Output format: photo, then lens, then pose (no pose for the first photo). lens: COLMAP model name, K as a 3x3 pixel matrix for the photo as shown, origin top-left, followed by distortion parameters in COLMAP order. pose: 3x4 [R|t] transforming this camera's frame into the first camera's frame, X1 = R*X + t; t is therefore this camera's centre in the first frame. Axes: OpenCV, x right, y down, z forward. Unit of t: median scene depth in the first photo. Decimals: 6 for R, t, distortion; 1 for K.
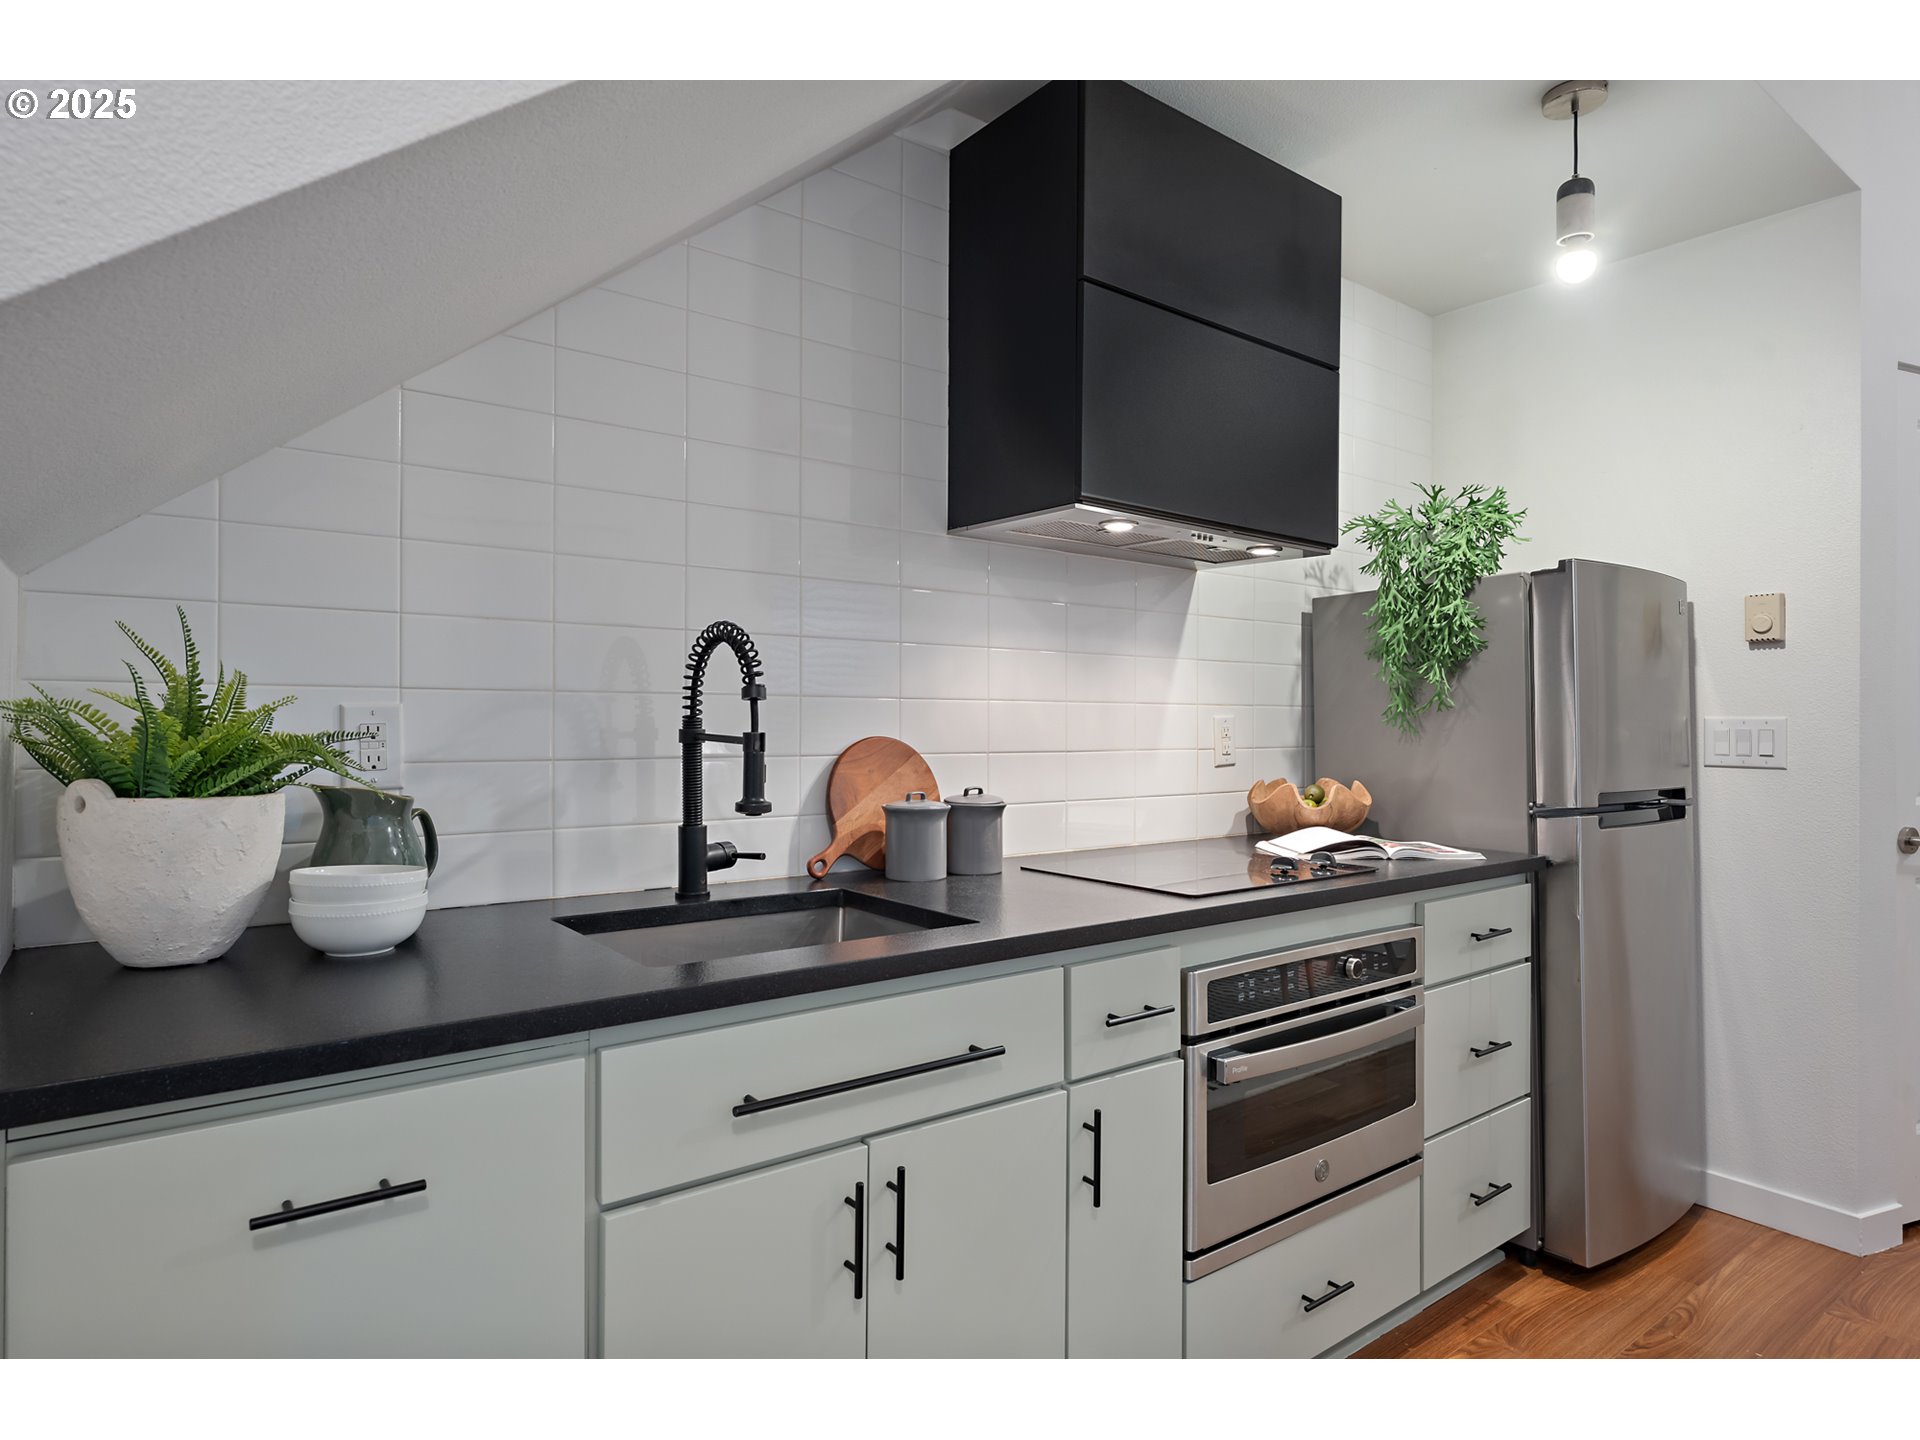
lens RADIAL K [[1079.5, 0, 950.6], [0, 1079.5, 727.6], [0, 0, 1]] dist [-0.001002, 0.000656]
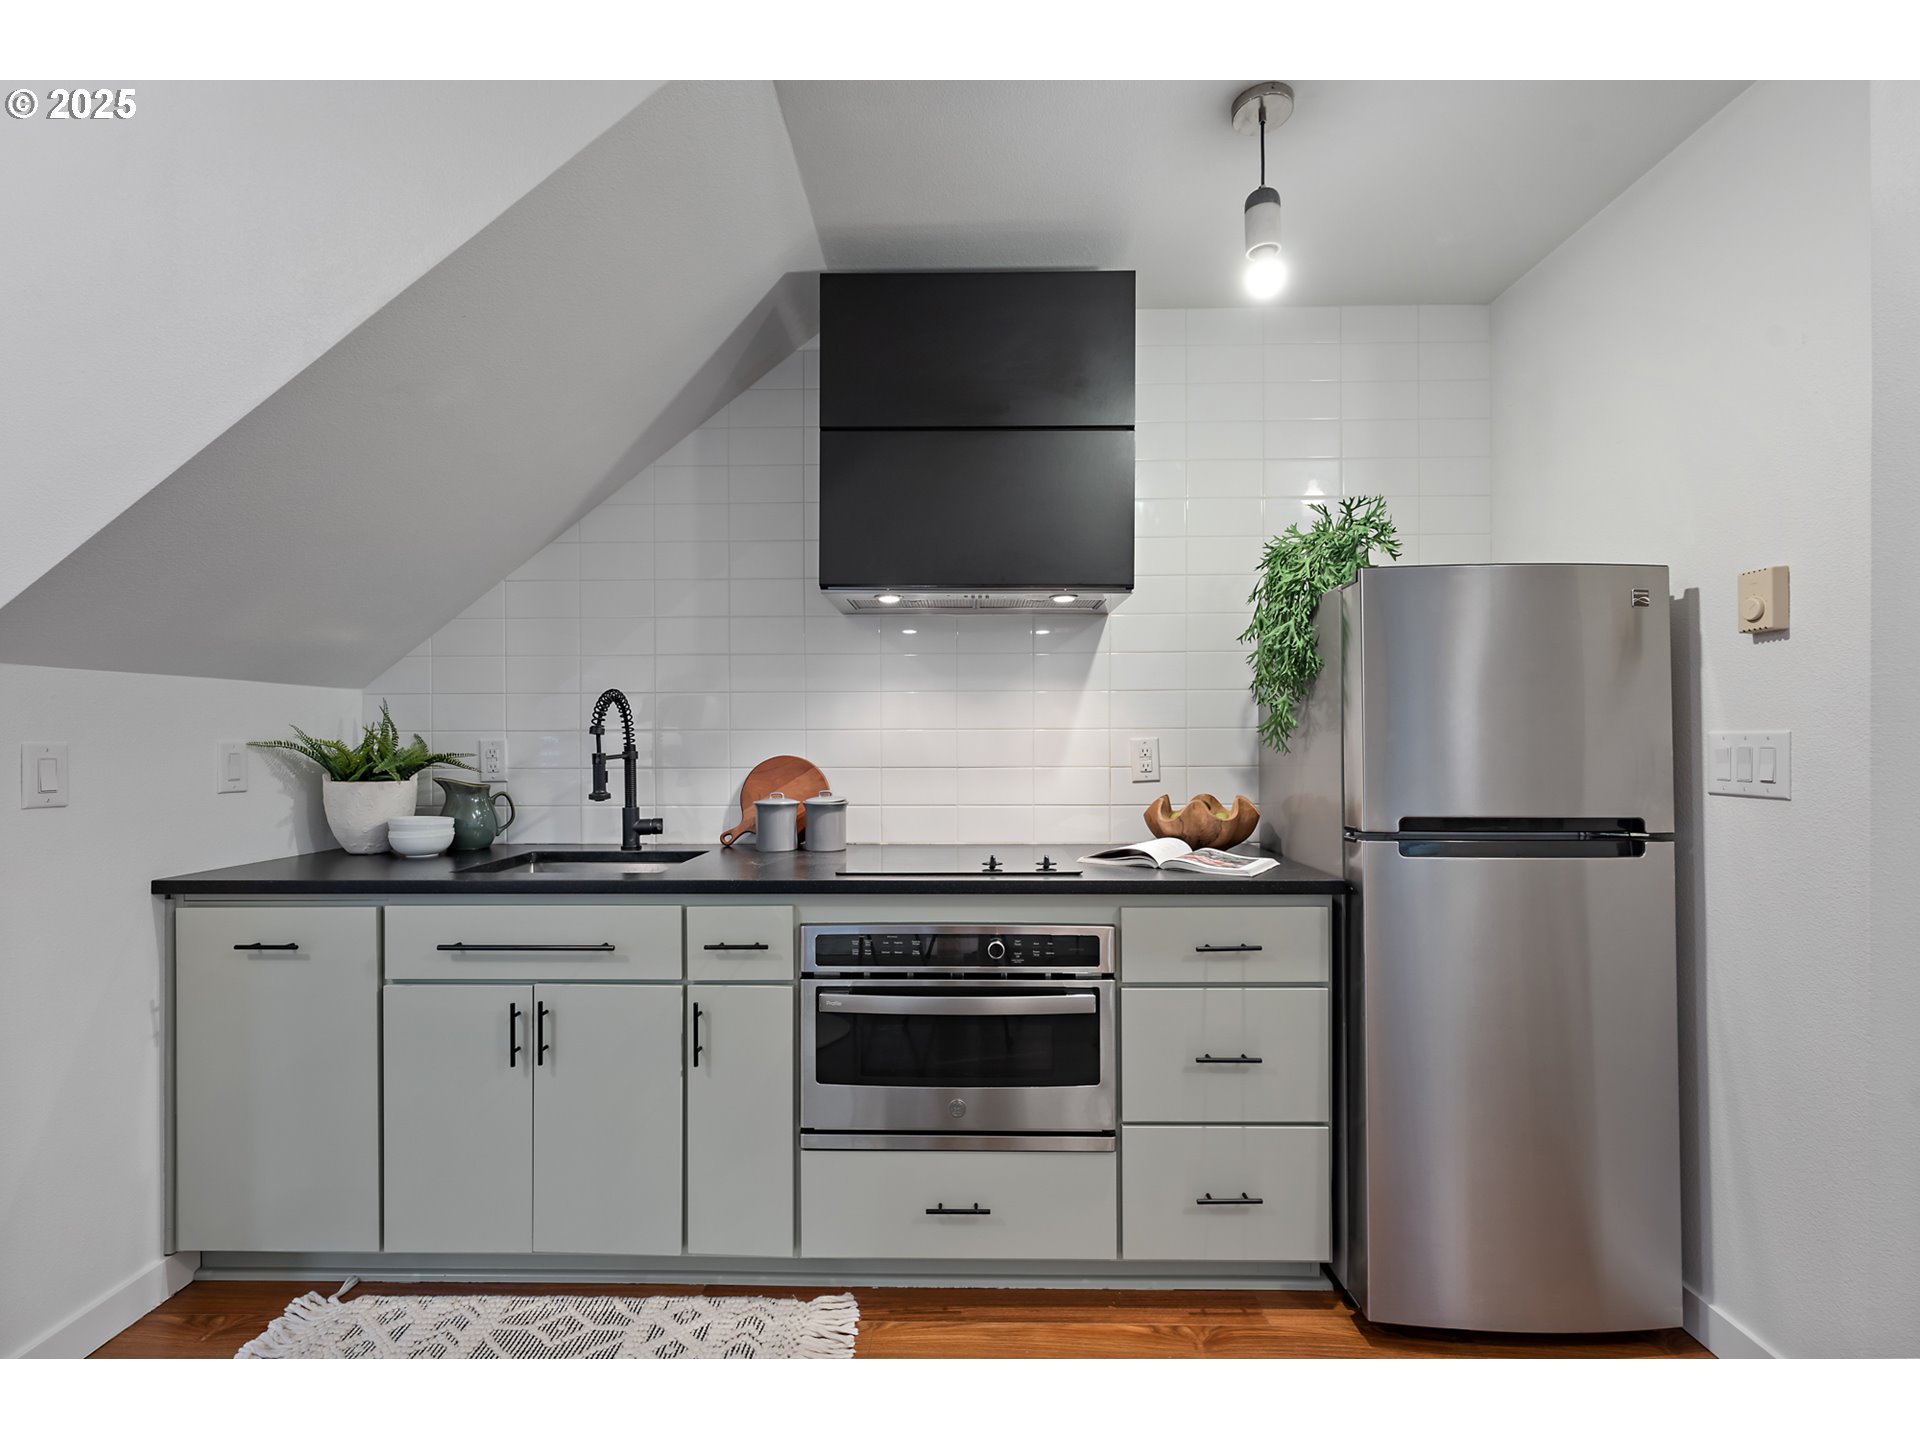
lens RADIAL K [[855.3, 0, 936.2], [0, 855.3, 748.6], [0, 0, 1]] dist [0.000111, -0.001113]
pose [[0.781899, -0.004702, -0.623387, 0.834154], [0.004766, 0.999987, -0.001565, 0.001216], [0.623387, -0.001747, 0.781912, 0.199471]]
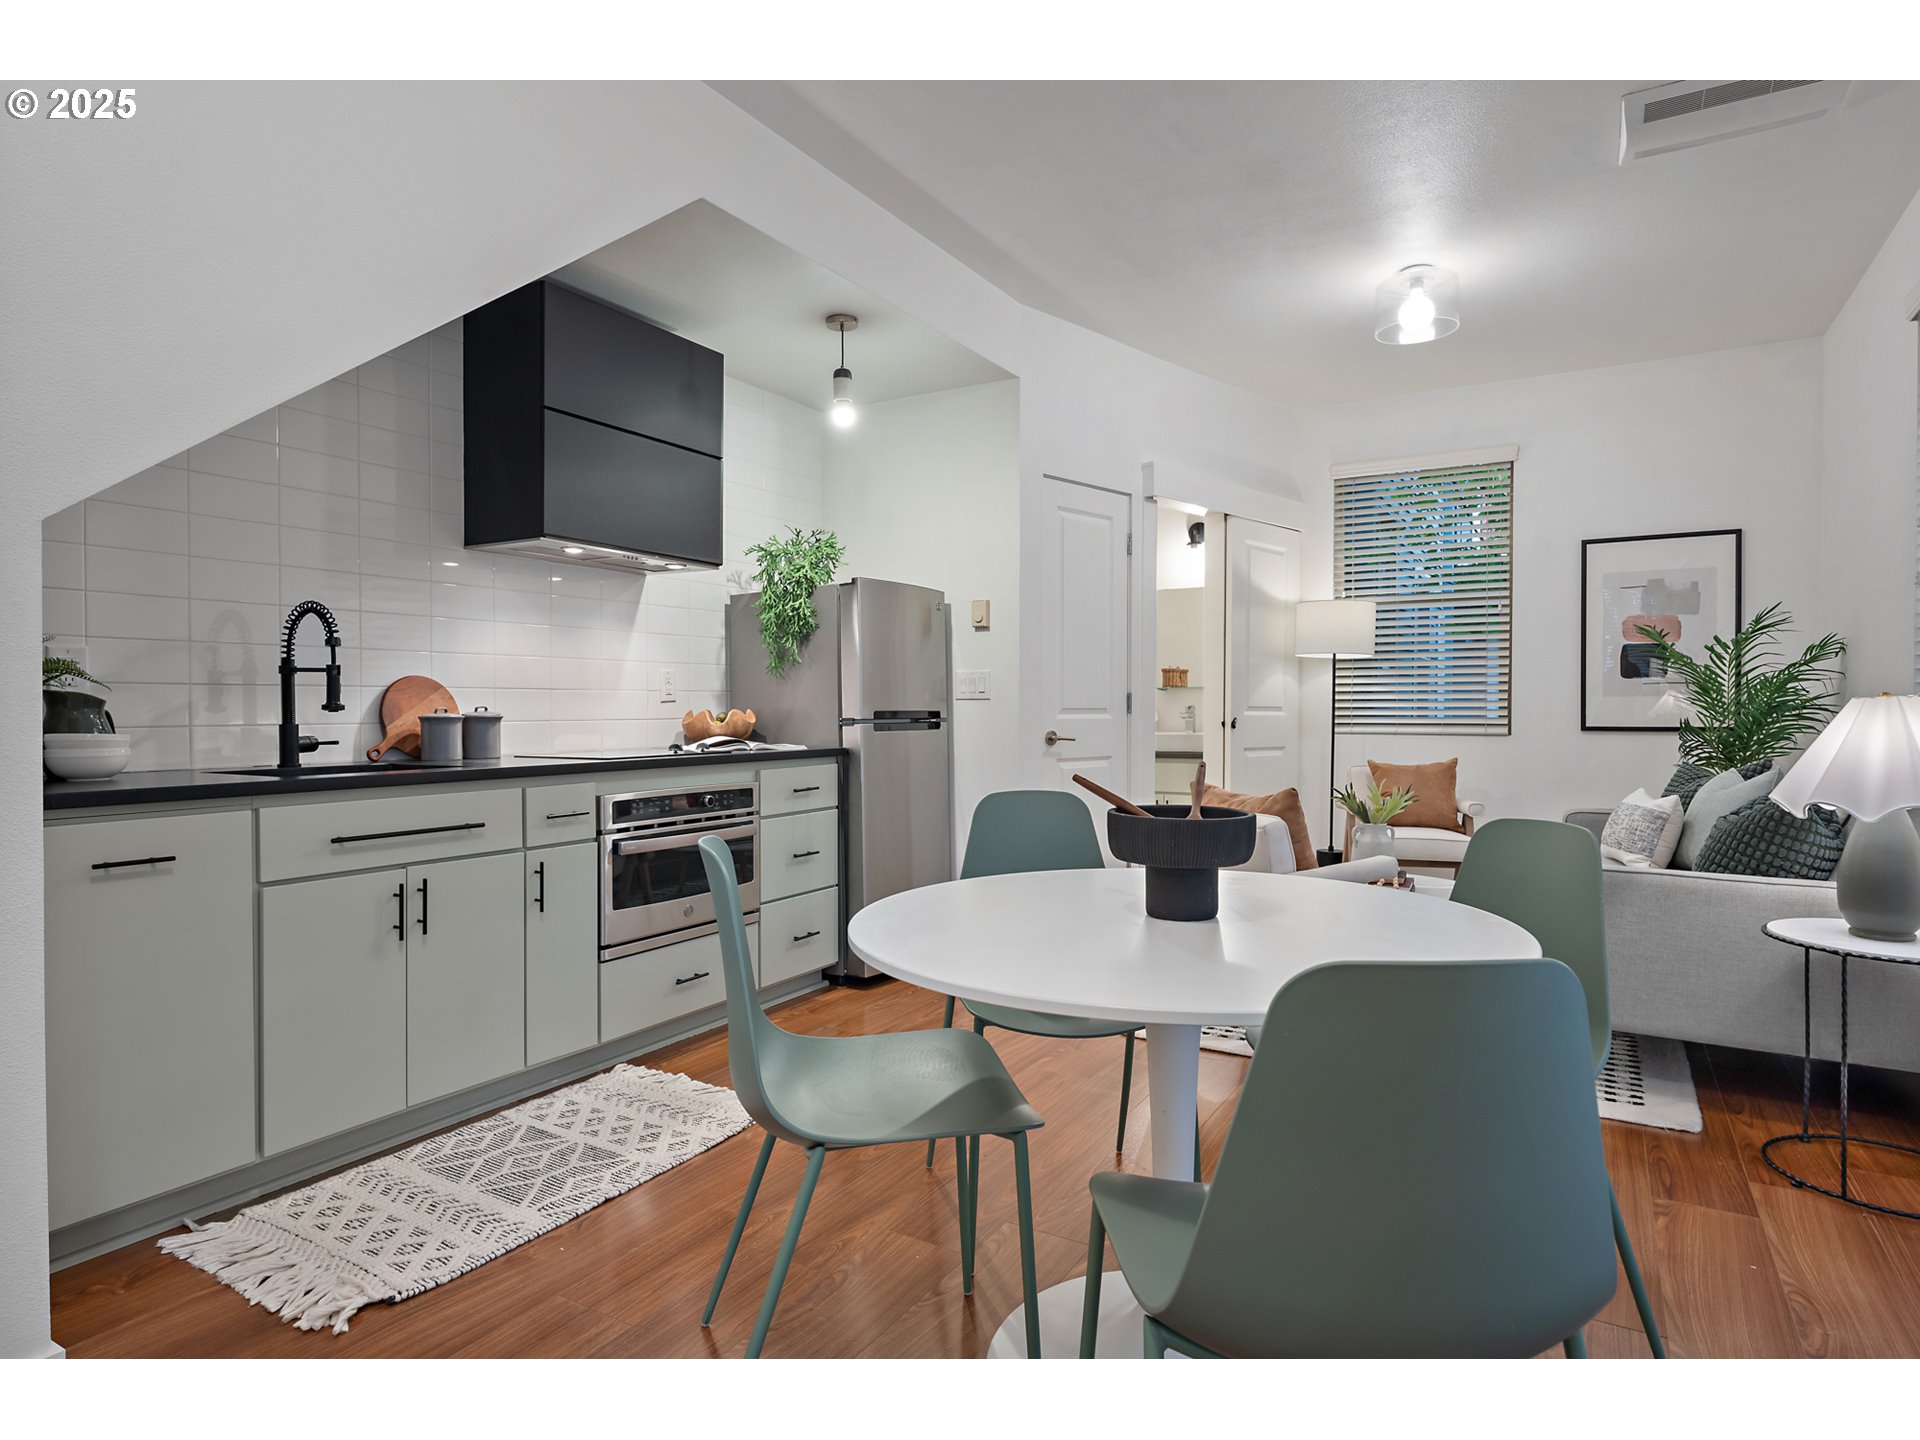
lens RADIAL K [[1079.5, 0, 957.8], [0, 1079.5, 716.3], [0, 0, 1]] dist [-0.001002, 0.000656]
pose [[0.928844, -0.012544, 0.370258, 0.084532], [0.011276, 0.999921, 0.005588, 0.068075], [-0.370299, -0.001015, 0.928912, -0.767150]]
